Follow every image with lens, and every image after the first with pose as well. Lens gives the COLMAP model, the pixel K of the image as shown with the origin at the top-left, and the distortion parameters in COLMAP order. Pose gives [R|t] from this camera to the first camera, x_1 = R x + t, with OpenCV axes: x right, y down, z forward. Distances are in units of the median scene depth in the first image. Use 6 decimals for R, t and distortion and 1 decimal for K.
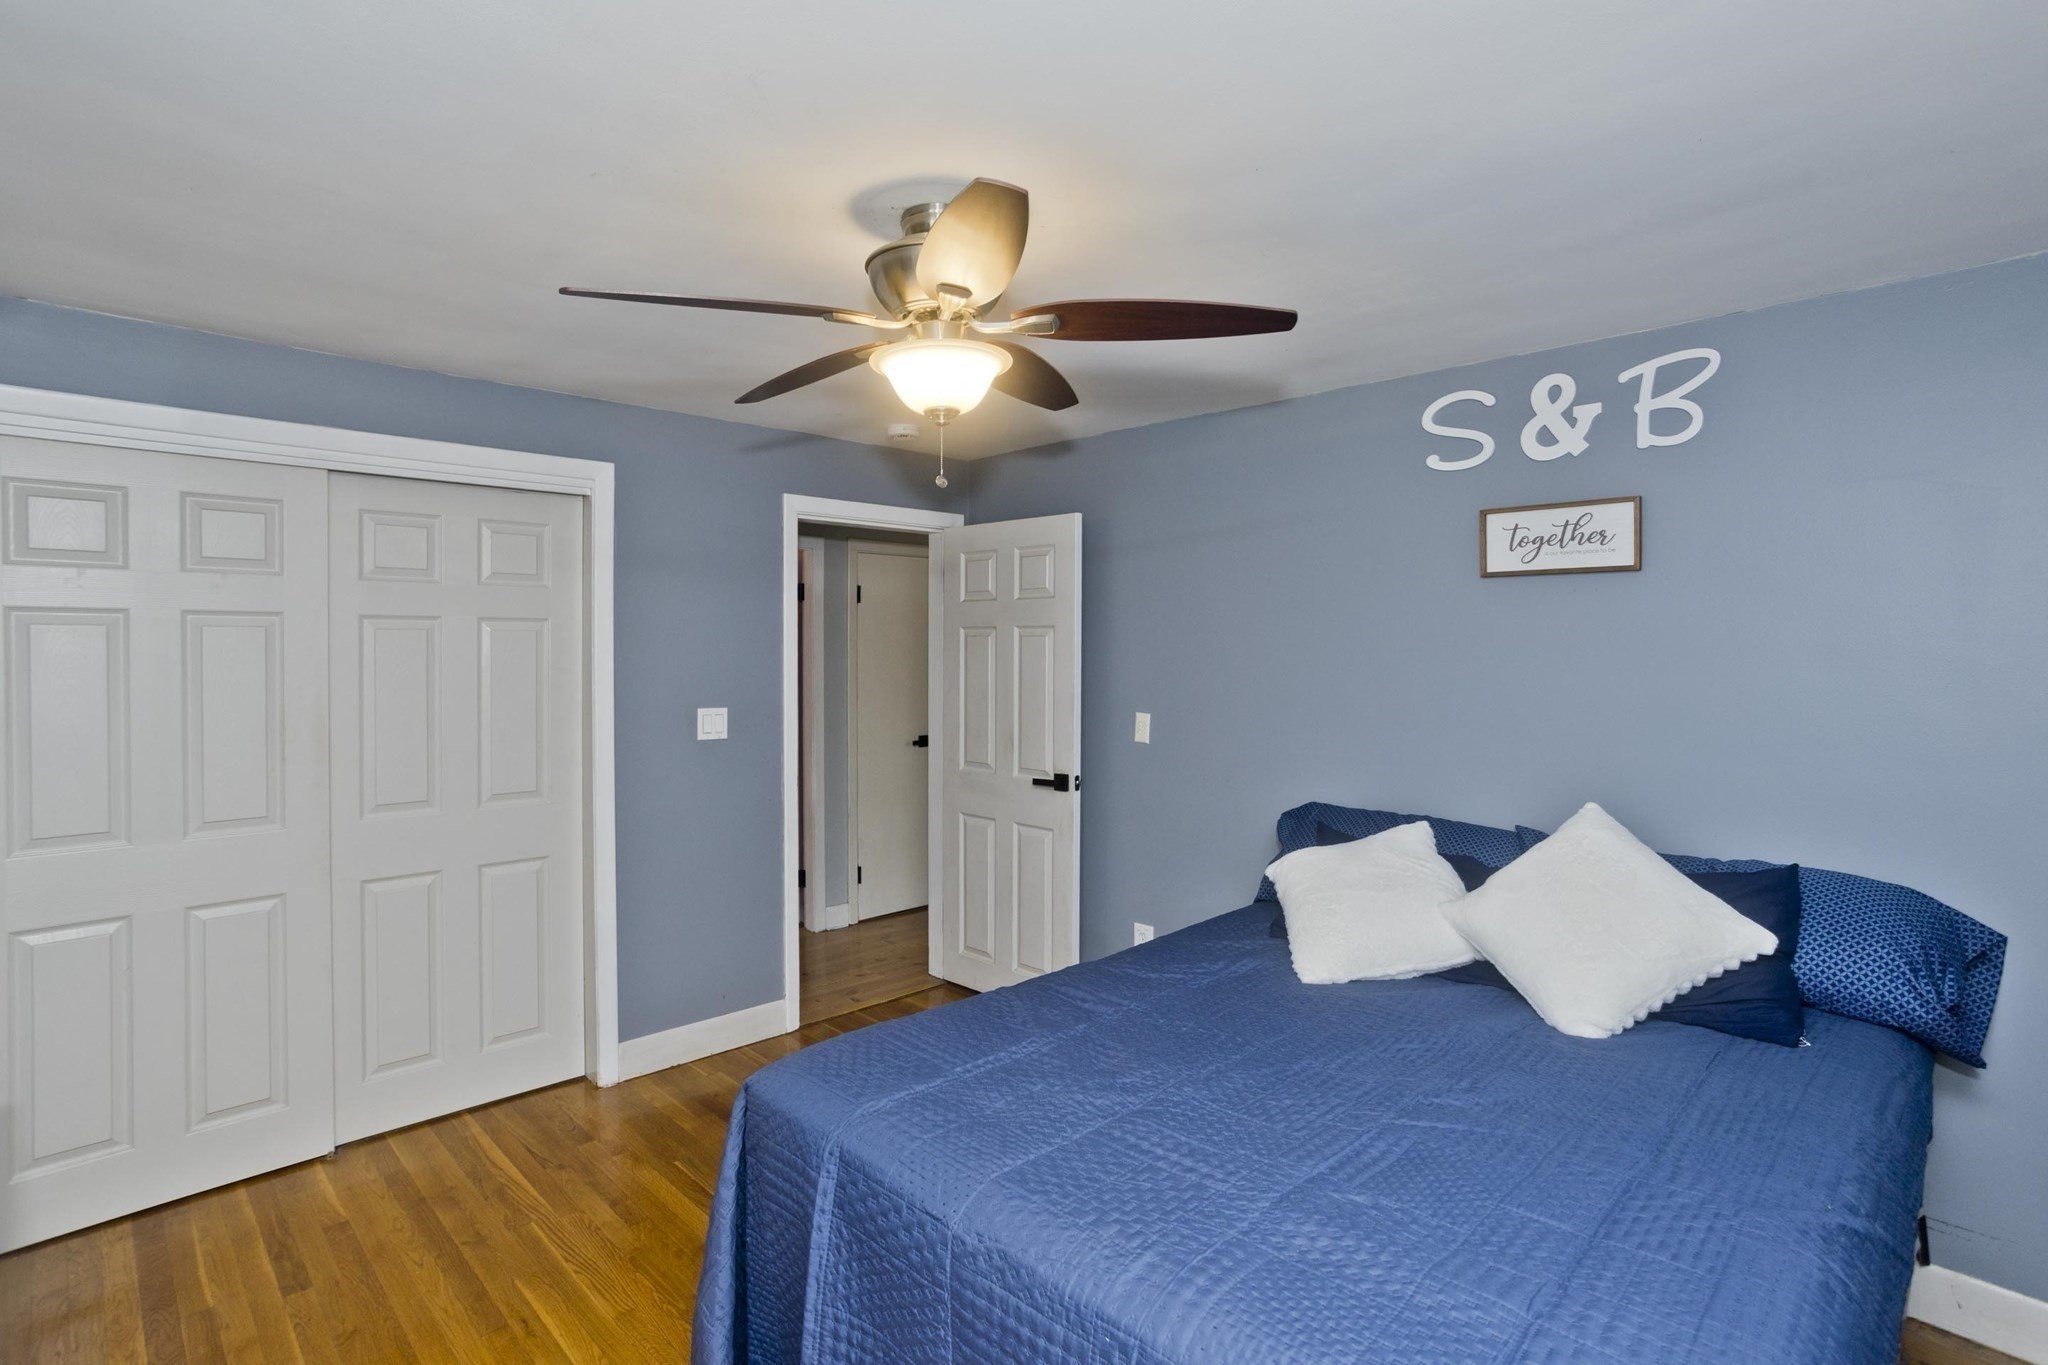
lens RADIAL K [[999.6, 0, 1027.0], [0, 999.6, 667.0], [0, 0, 1]] dist [0.020291, 0.001359]
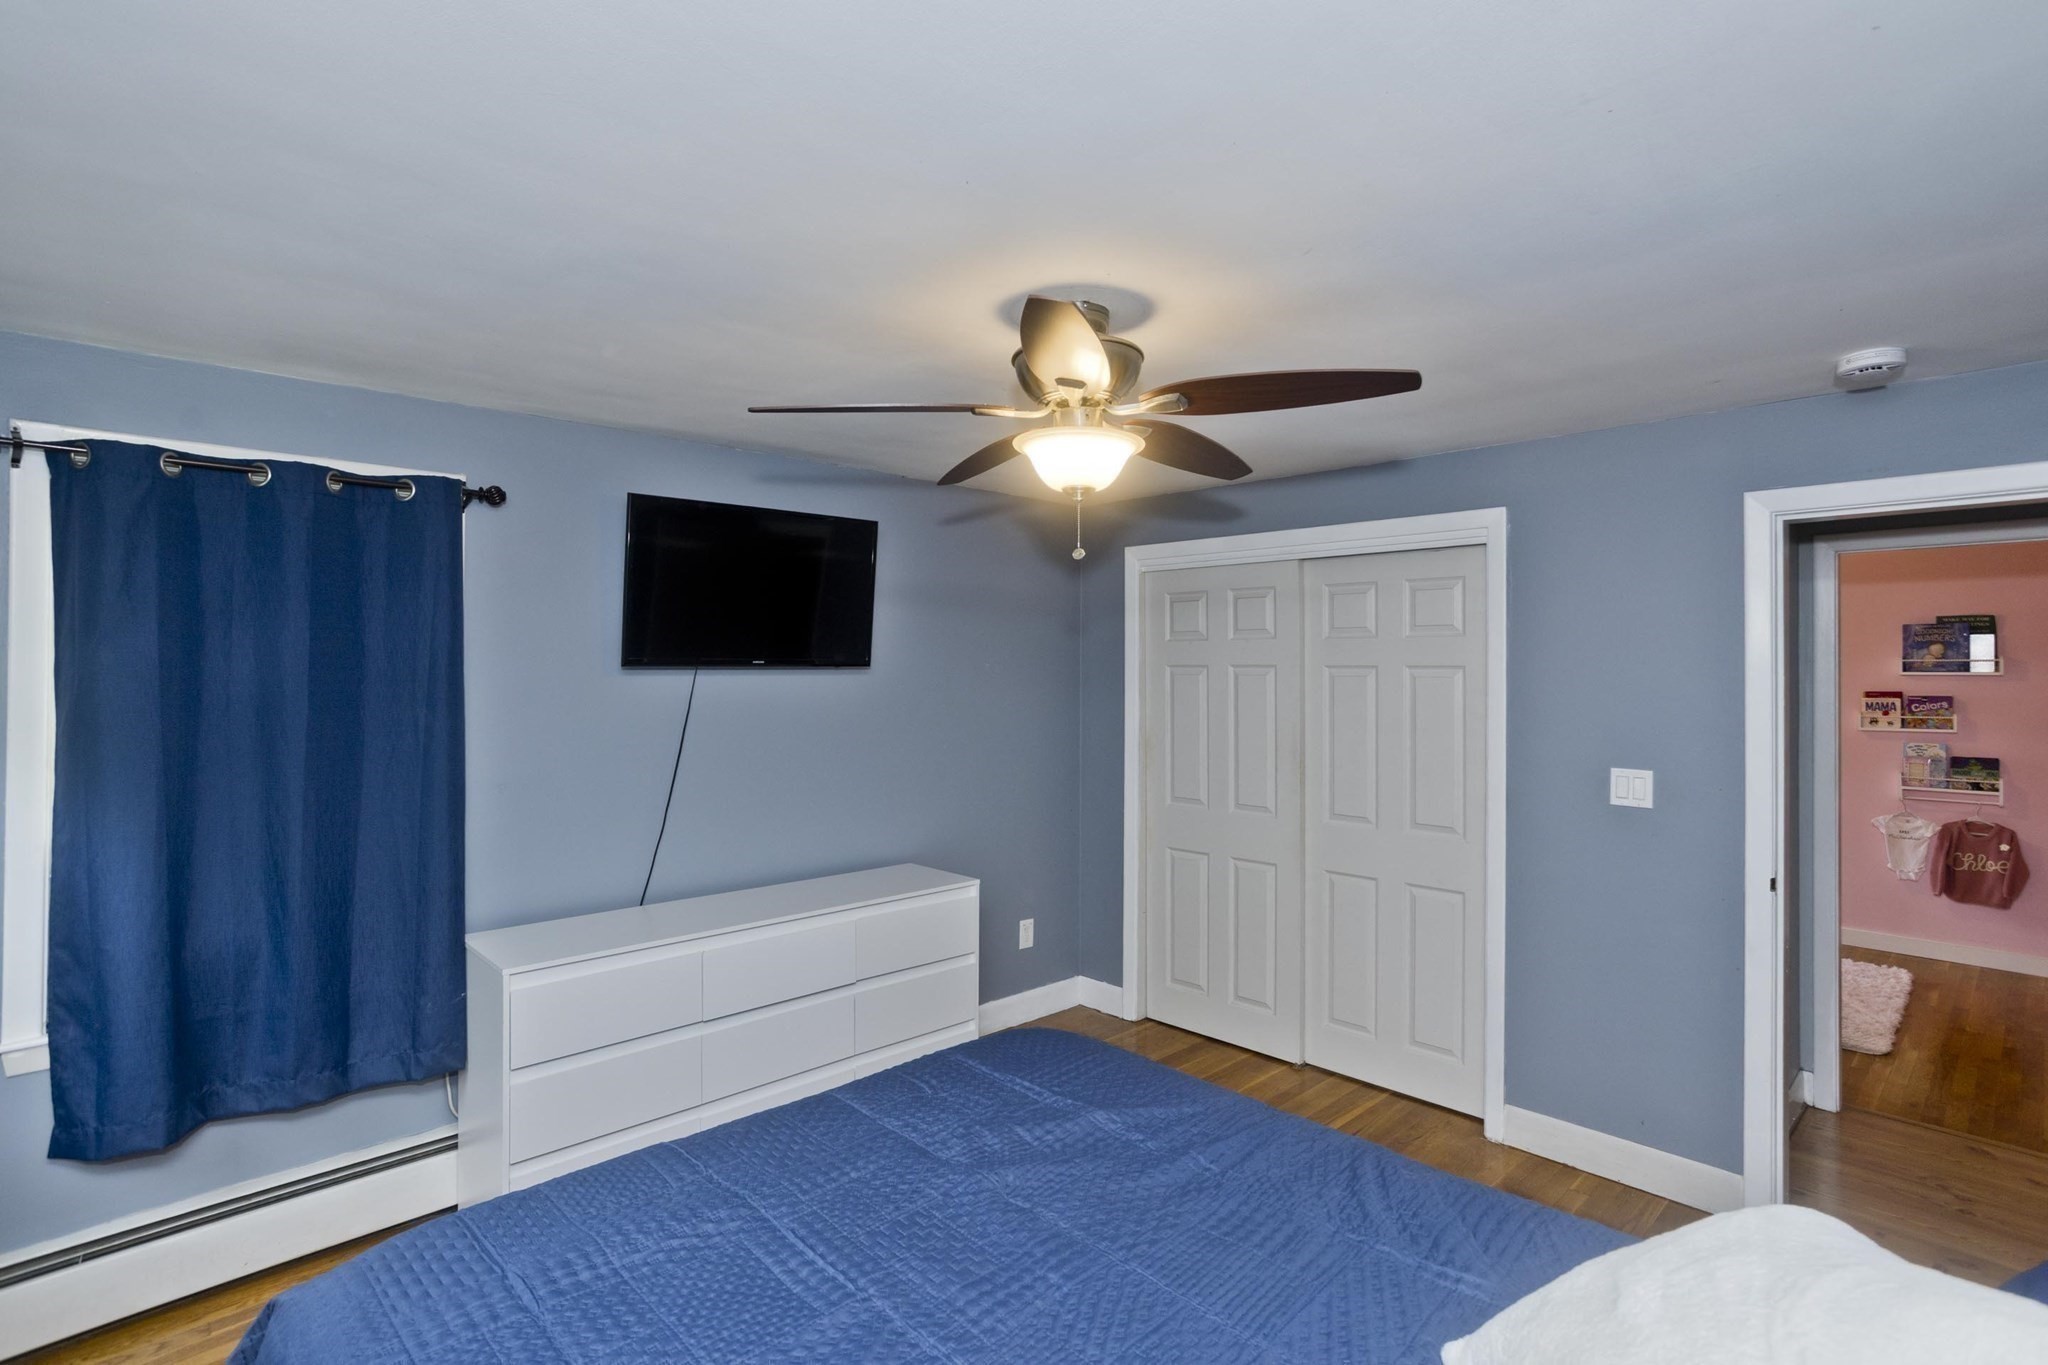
lens RADIAL K [[999.6, 0, 1027.9], [0, 999.6, 673.1], [0, 0, 1]] dist [0.020291, 0.001359]
pose [[0.019178, 0.001262, -0.999815, 0.600304], [-0.021981, 0.999758, 0.000840, -0.033287], [0.999574, 0.021961, 0.019201, 0.557998]]
